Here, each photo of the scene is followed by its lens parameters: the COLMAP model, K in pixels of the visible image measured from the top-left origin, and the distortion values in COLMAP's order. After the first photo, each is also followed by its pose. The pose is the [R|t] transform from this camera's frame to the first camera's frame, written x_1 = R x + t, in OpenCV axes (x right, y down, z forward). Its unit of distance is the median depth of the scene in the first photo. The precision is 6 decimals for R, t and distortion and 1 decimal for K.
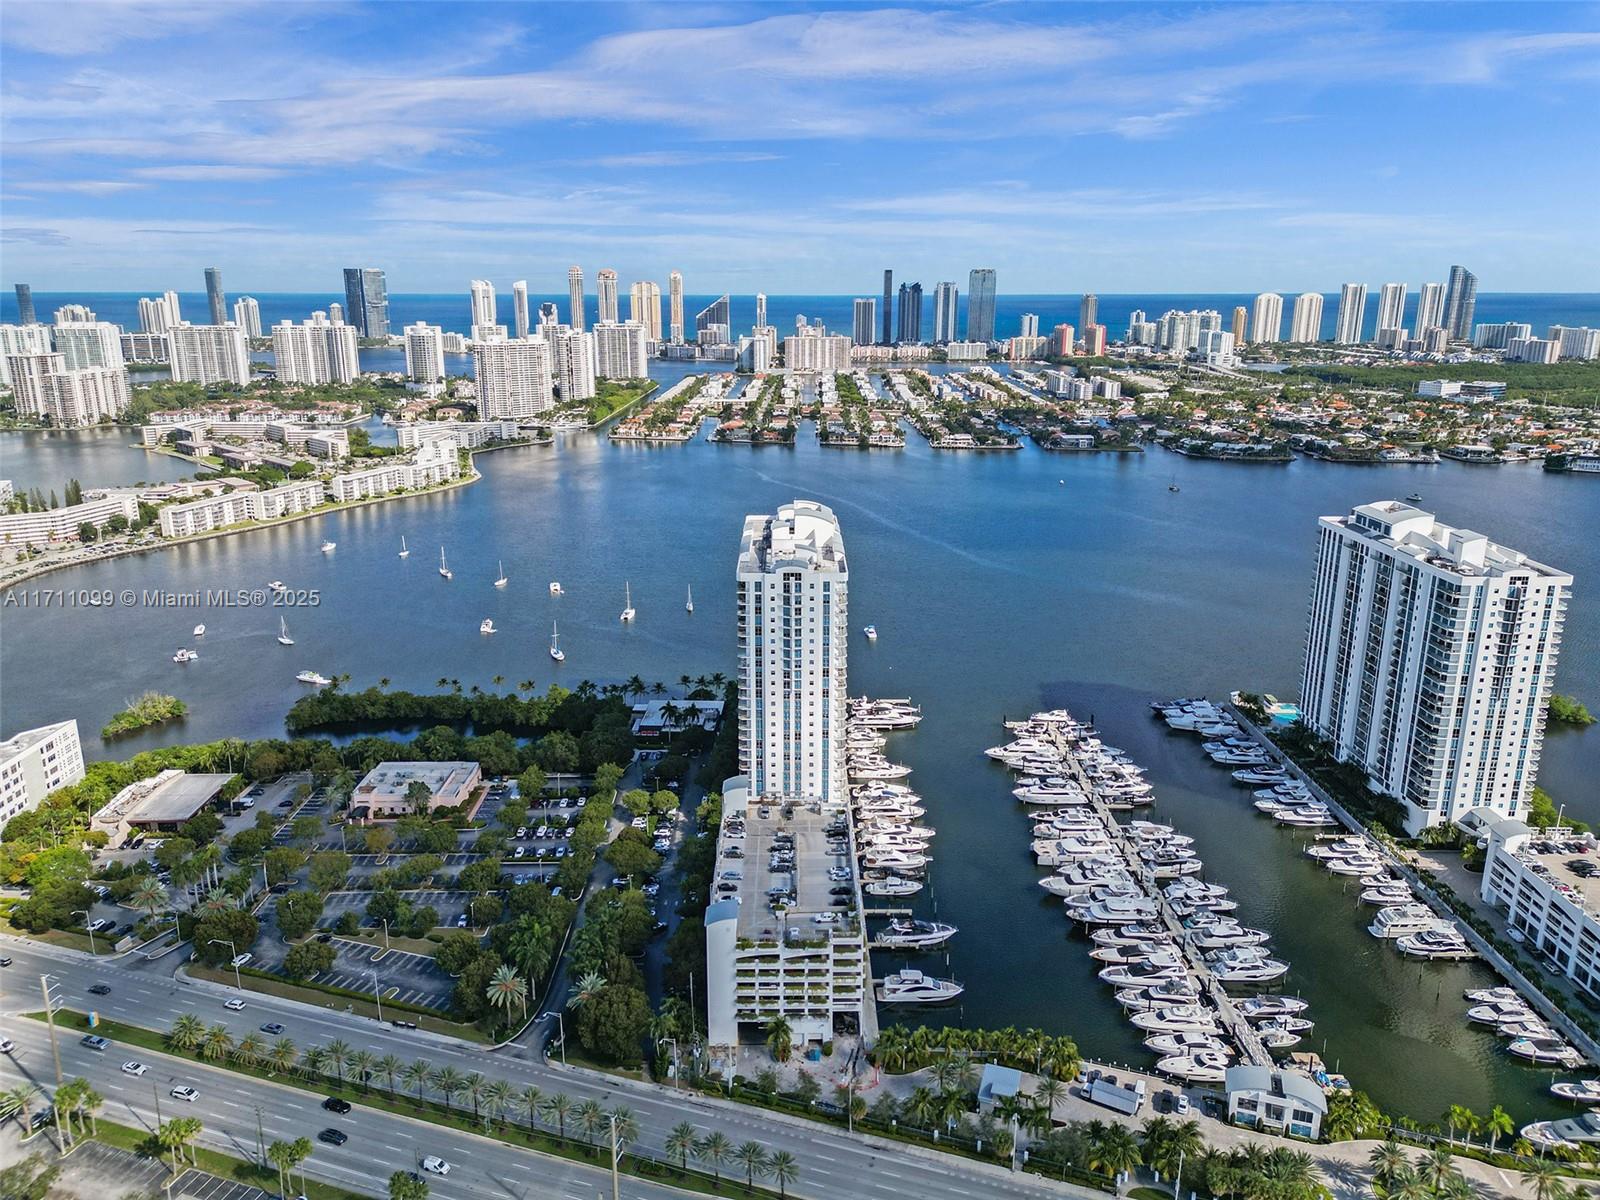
lens RADIAL K [[1127.7, 0, 800.0], [0, 1127.7, 600.0], [0, 0, 1]] dist [0.080376, -0.077202]
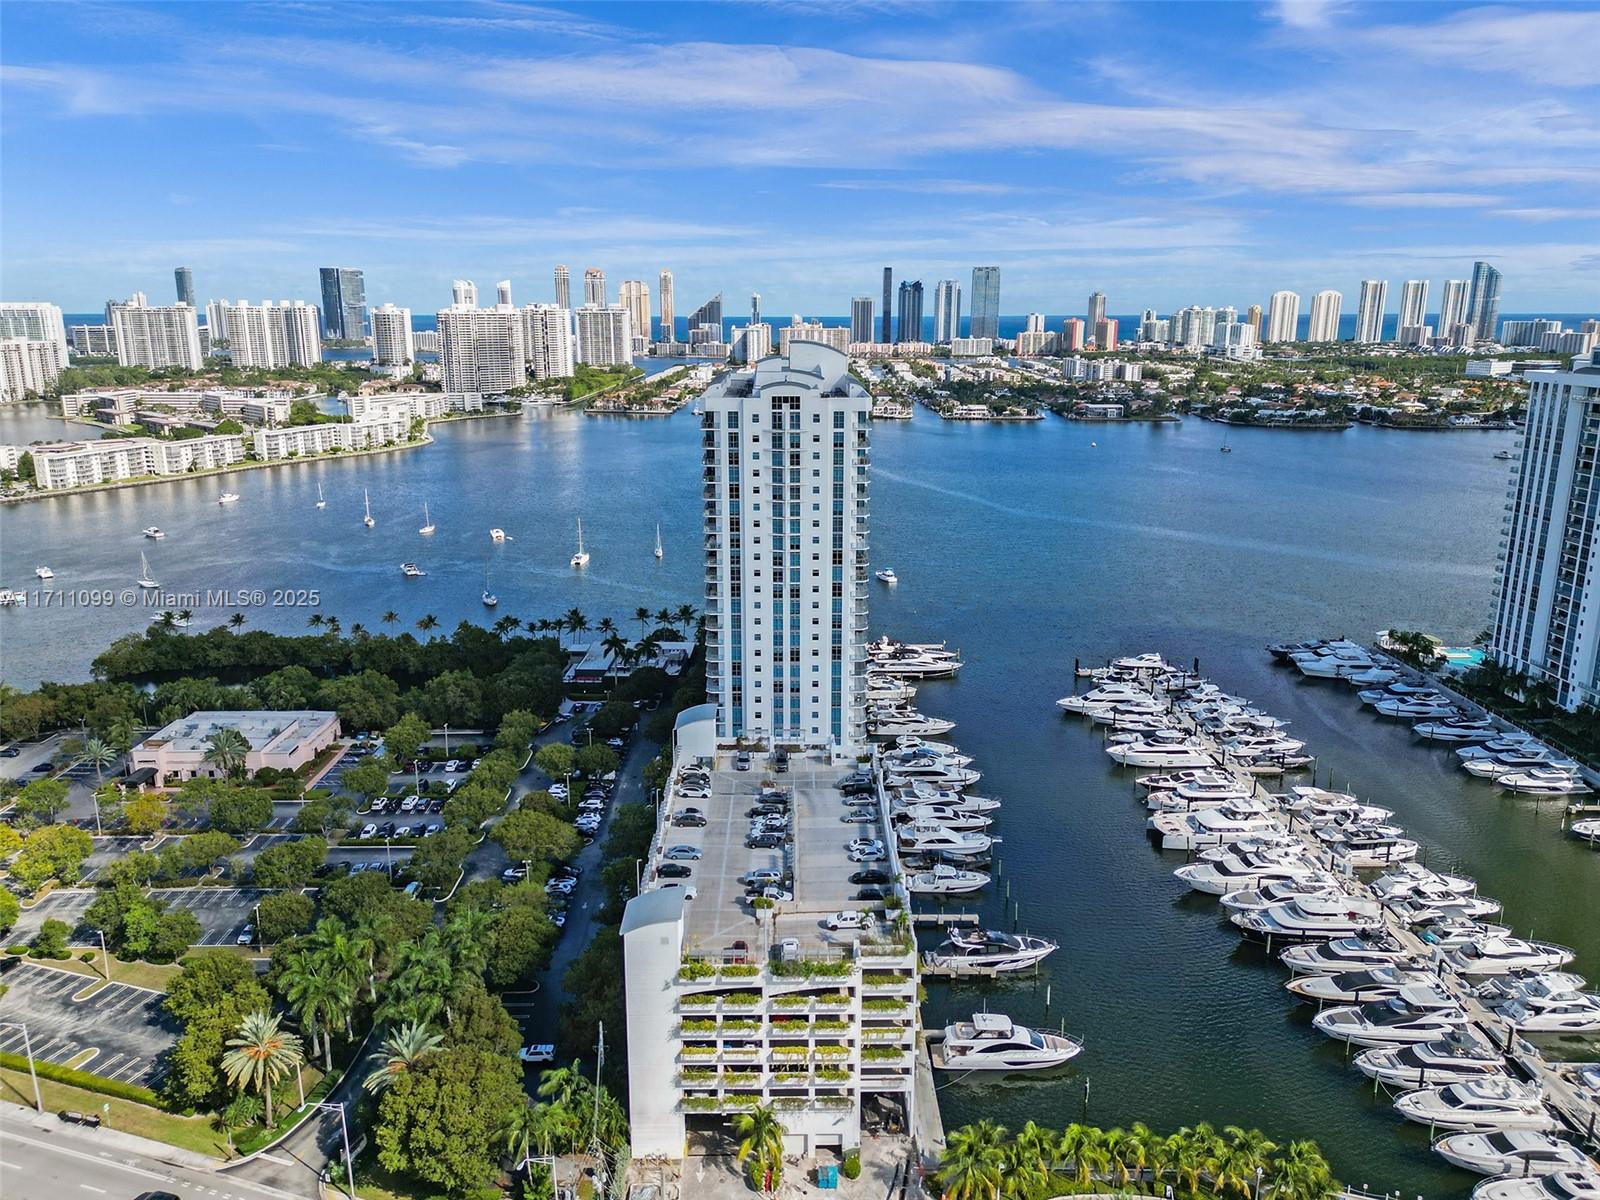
lens RADIAL K [[1149.7, 0, 796.8], [0, 1149.7, 597.5], [0, 0, 1]] dist [0.071516, -0.057109]
pose [[0.999997, -0.002416, 0.000386, -0.000764], [0.002424, 0.999754, -0.022044, 0.084038], [-0.000332, 0.022045, 0.999757, 0.269512]]
